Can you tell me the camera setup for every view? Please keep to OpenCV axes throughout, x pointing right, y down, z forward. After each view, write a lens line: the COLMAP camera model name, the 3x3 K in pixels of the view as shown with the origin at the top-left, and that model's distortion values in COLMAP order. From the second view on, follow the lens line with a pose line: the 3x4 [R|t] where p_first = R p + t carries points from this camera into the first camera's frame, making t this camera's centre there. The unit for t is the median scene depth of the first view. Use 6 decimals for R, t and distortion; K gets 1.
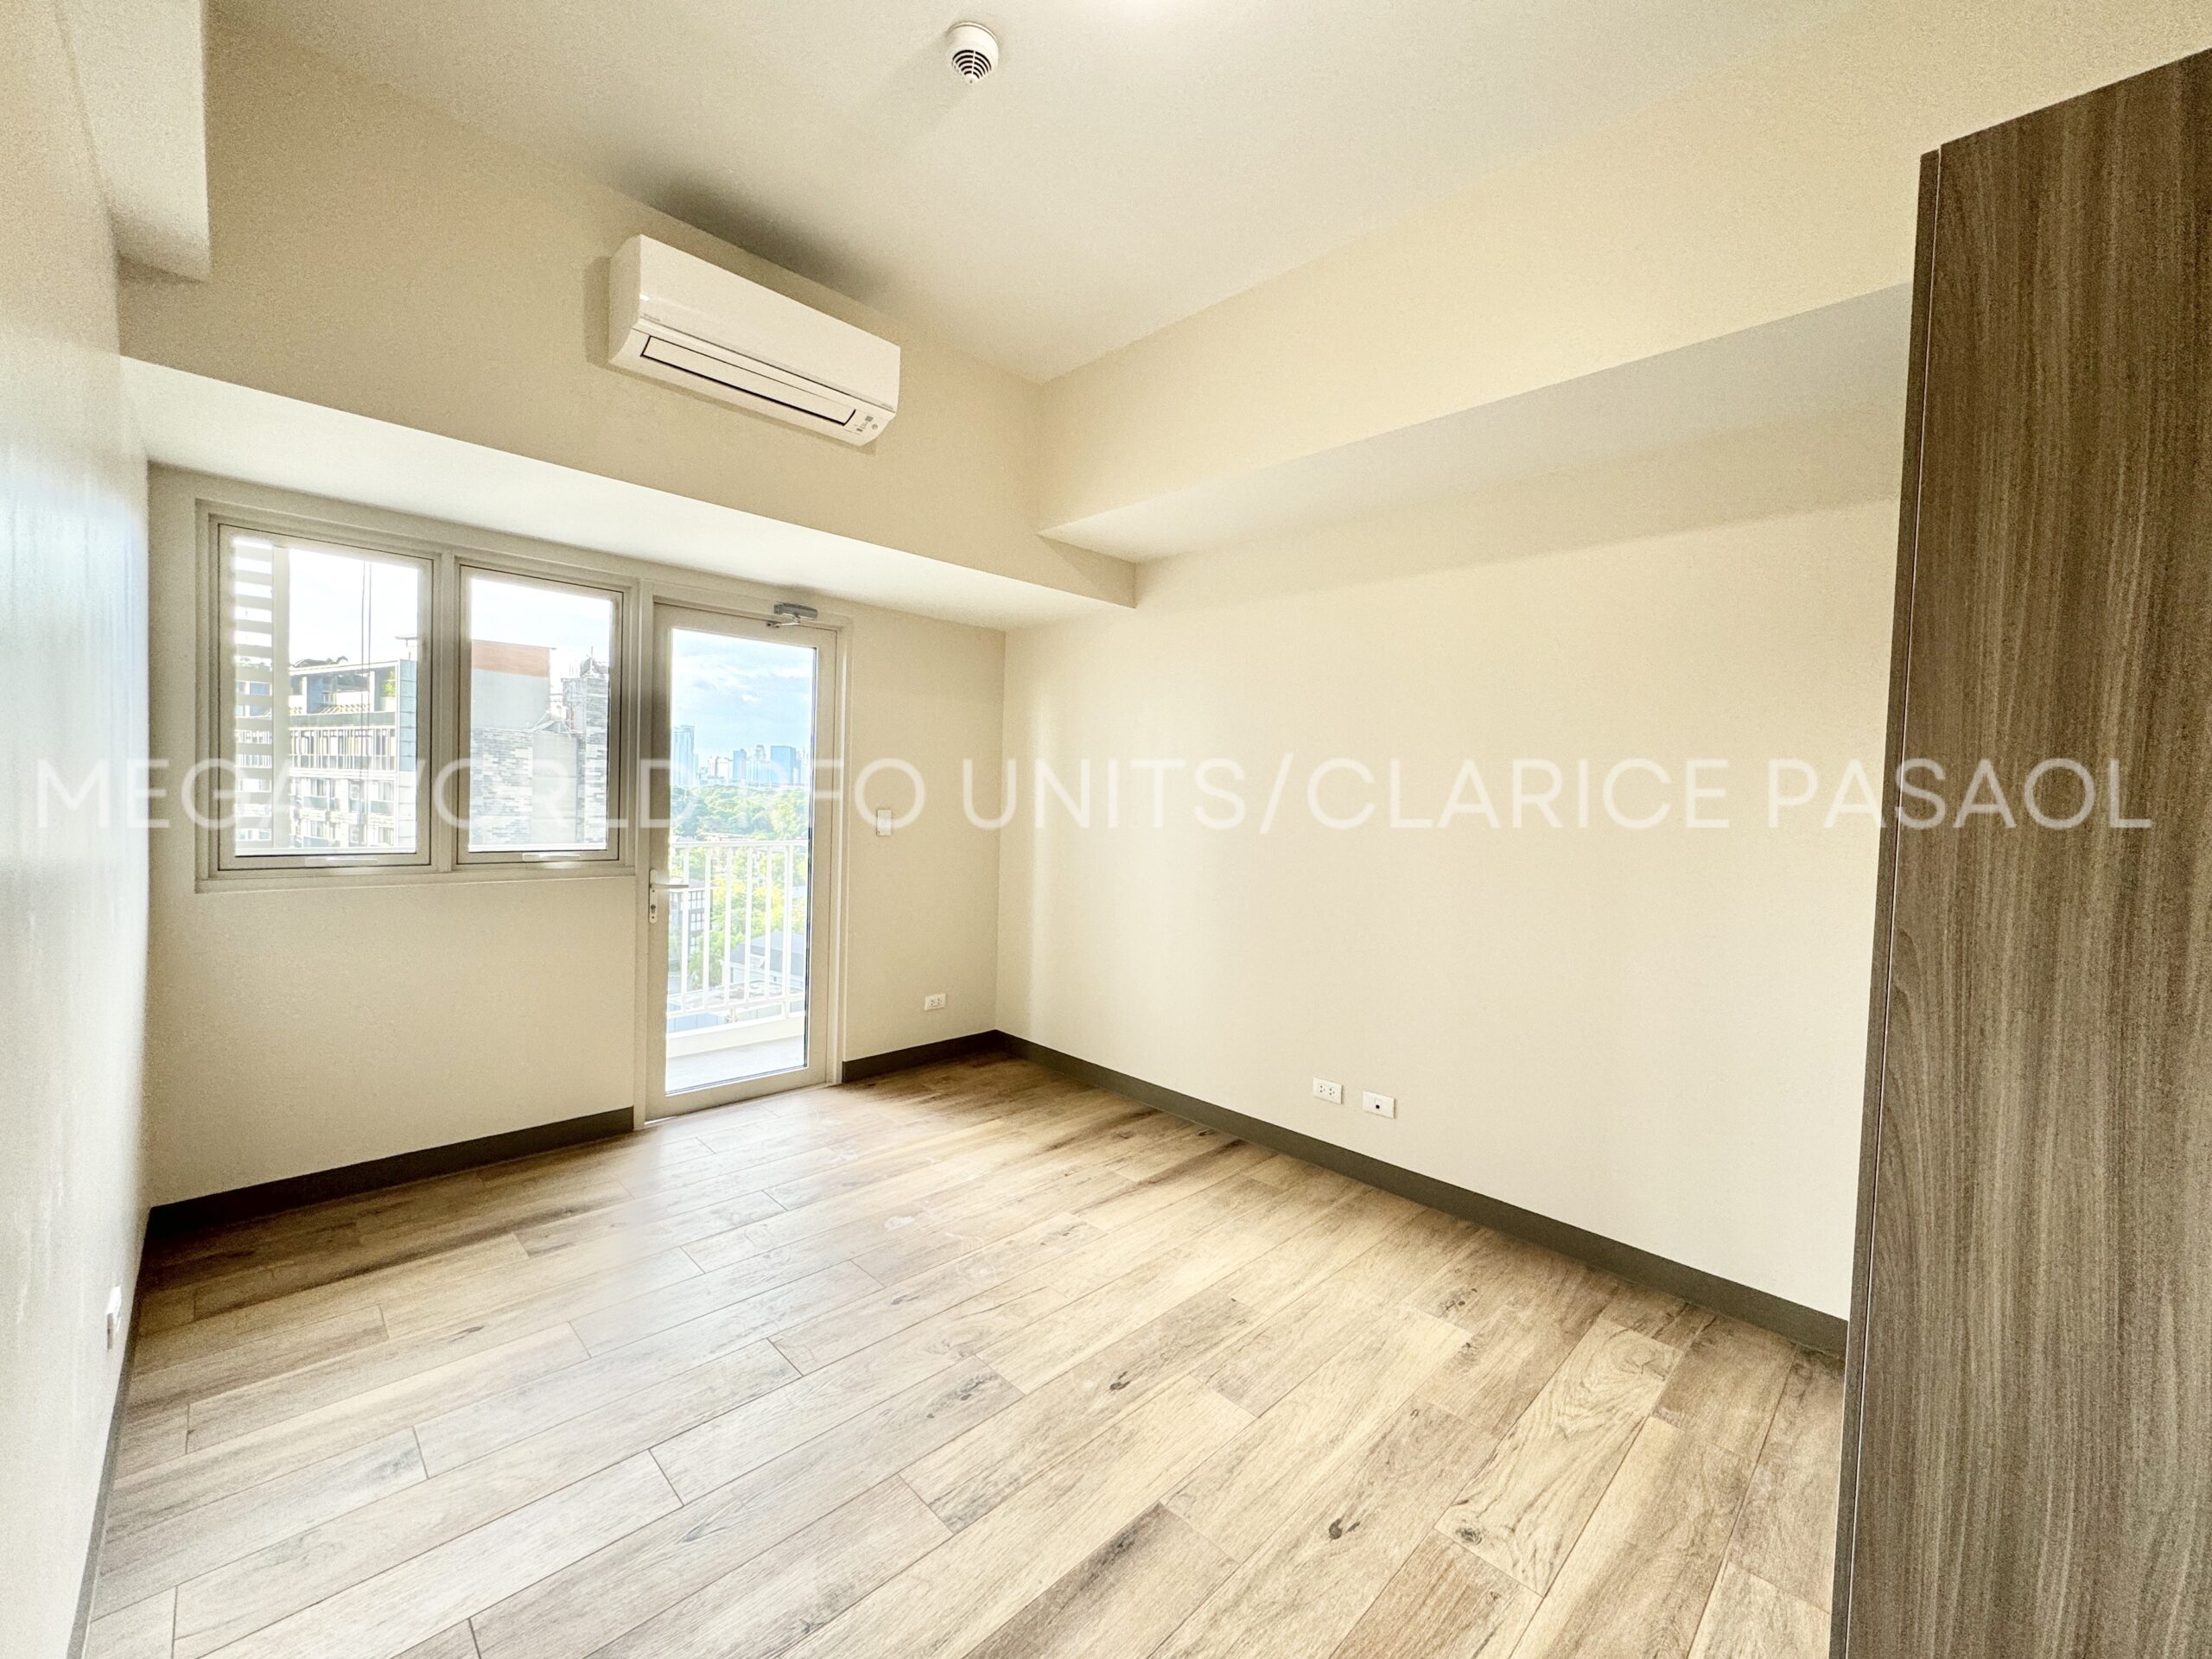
lens RADIAL K [[884.0, 0, 1101.5], [0, 884.0, 821.2], [0, 0, 1]] dist [-0.000456, 0.000532]
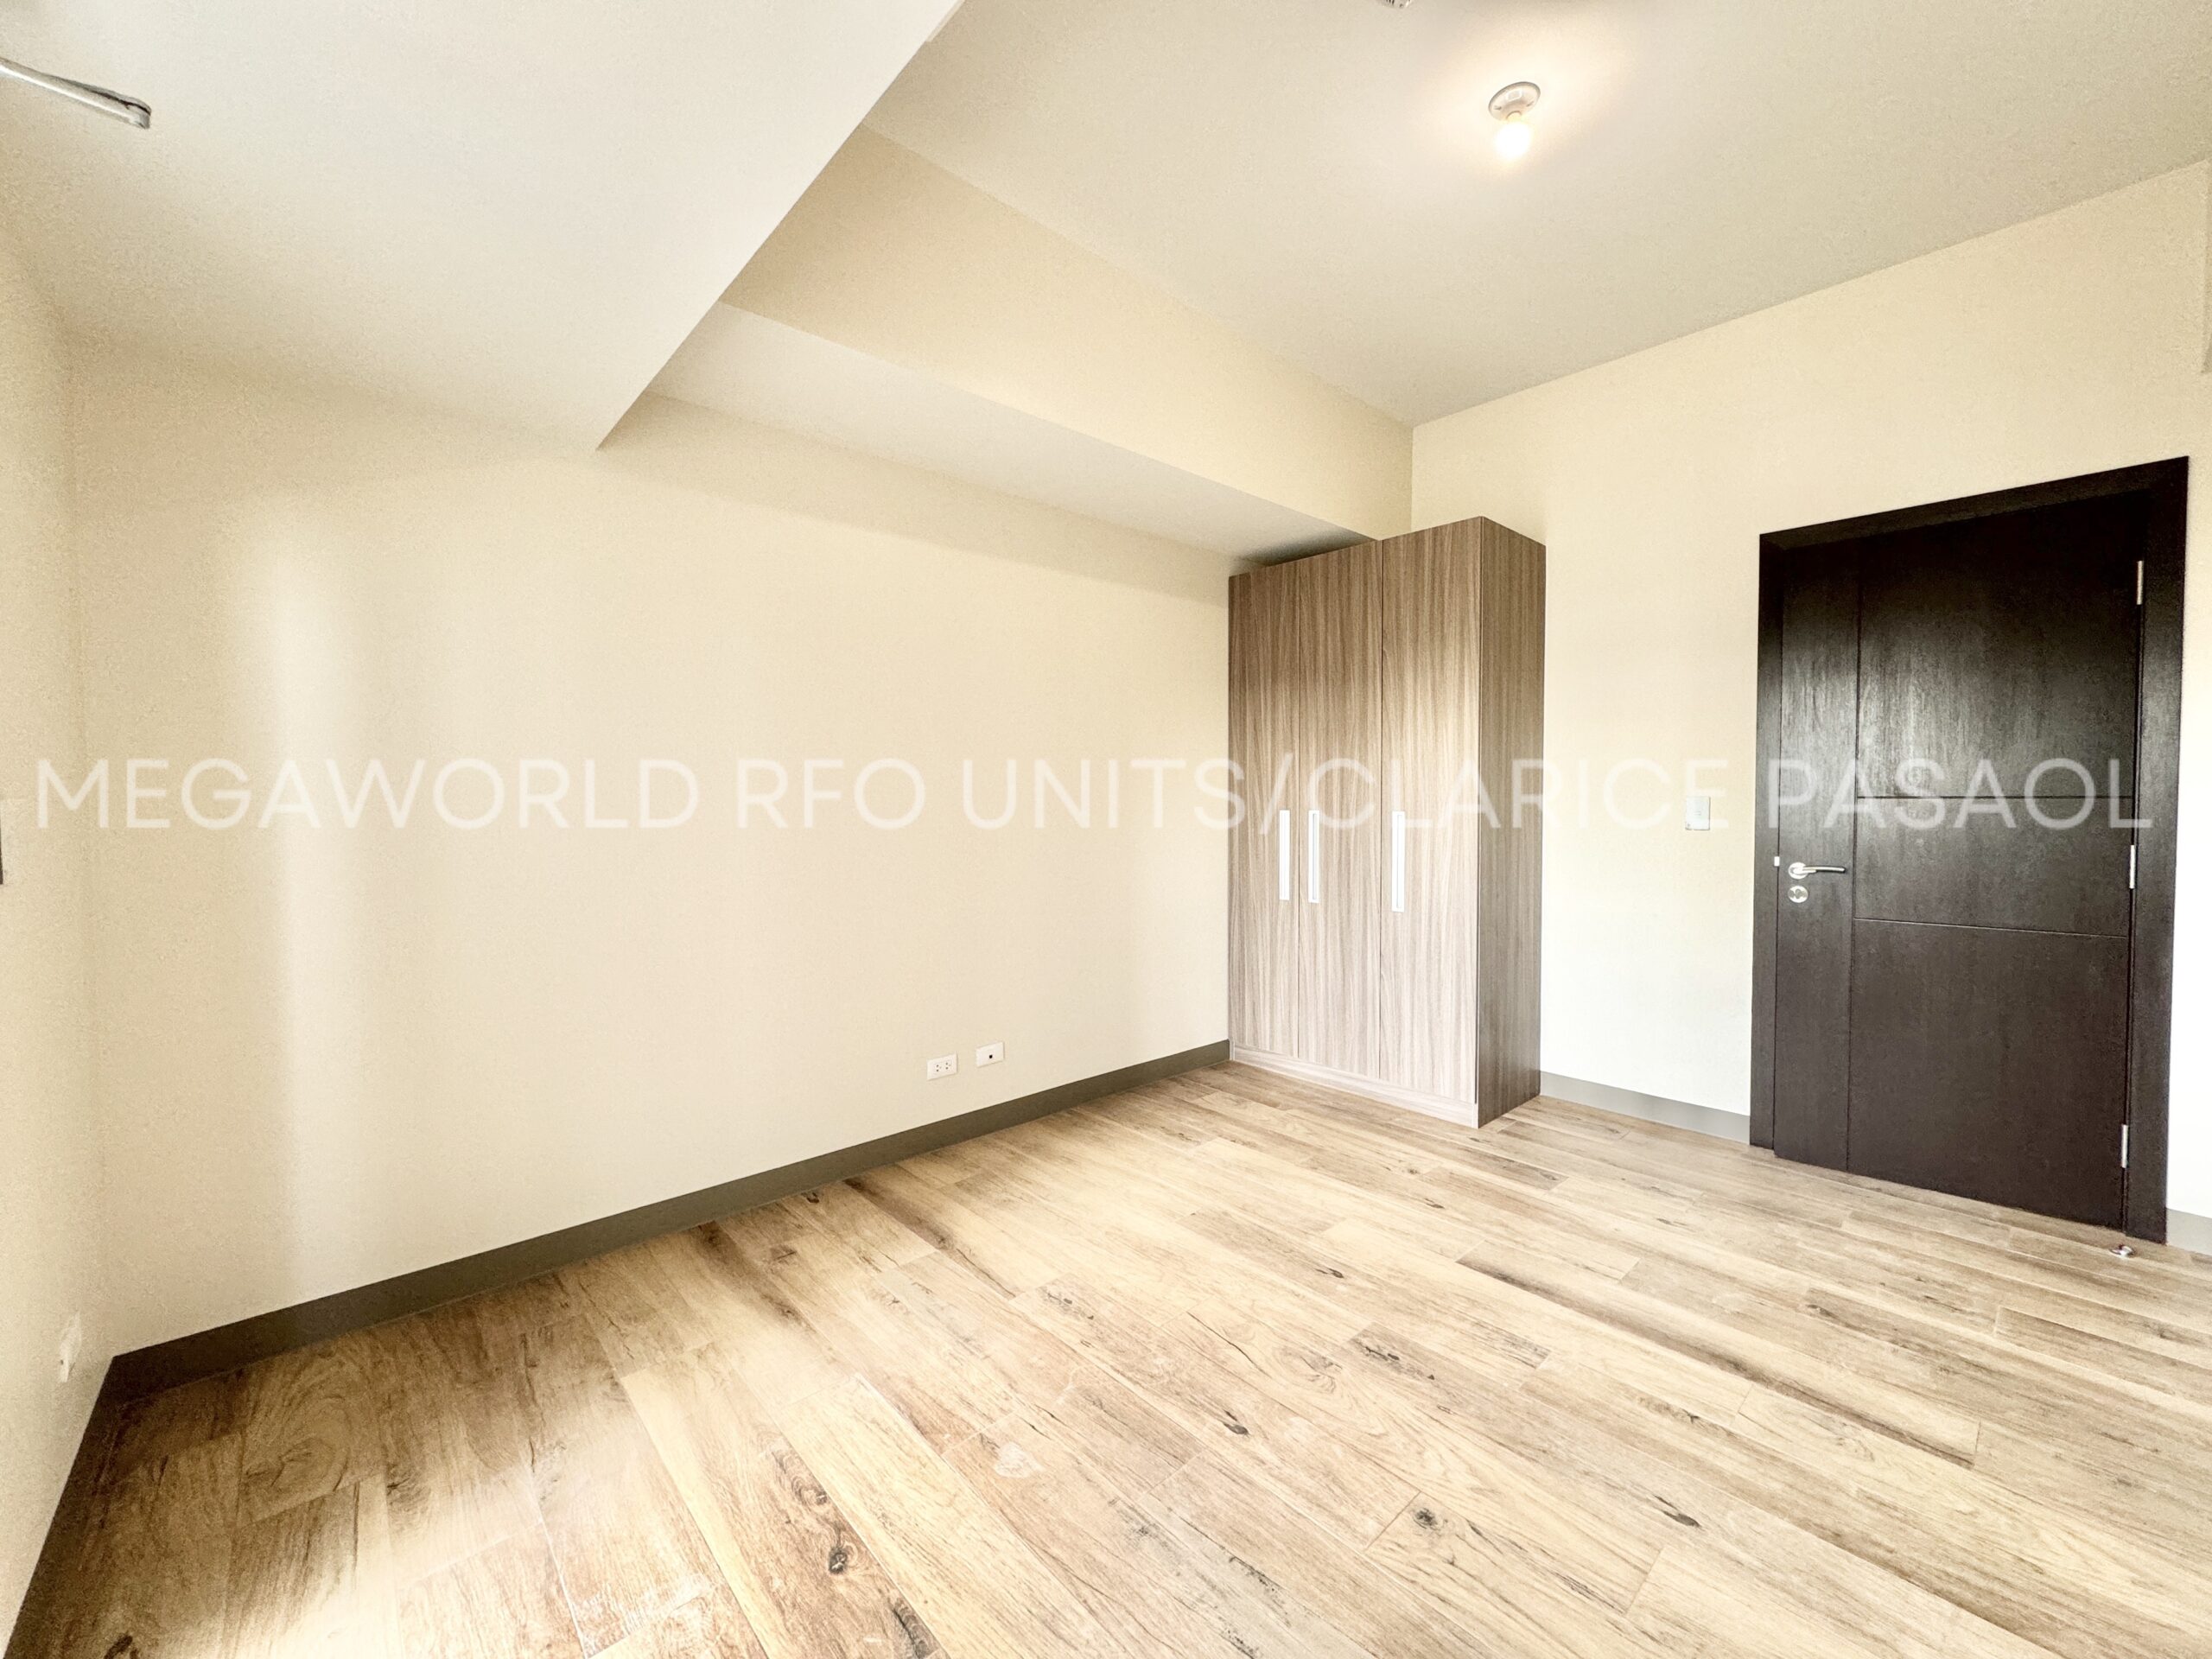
lens RADIAL K [[884.0, 0, 1101.5], [0, 884.0, 821.2], [0, 0, 1]] dist [-0.000456, 0.000532]
pose [[0.045837, -0.058470, 0.997236, -0.818507], [0.032848, 0.997834, 0.056995, -0.019019], [-0.998409, 0.030144, 0.047658, 0.910468]]
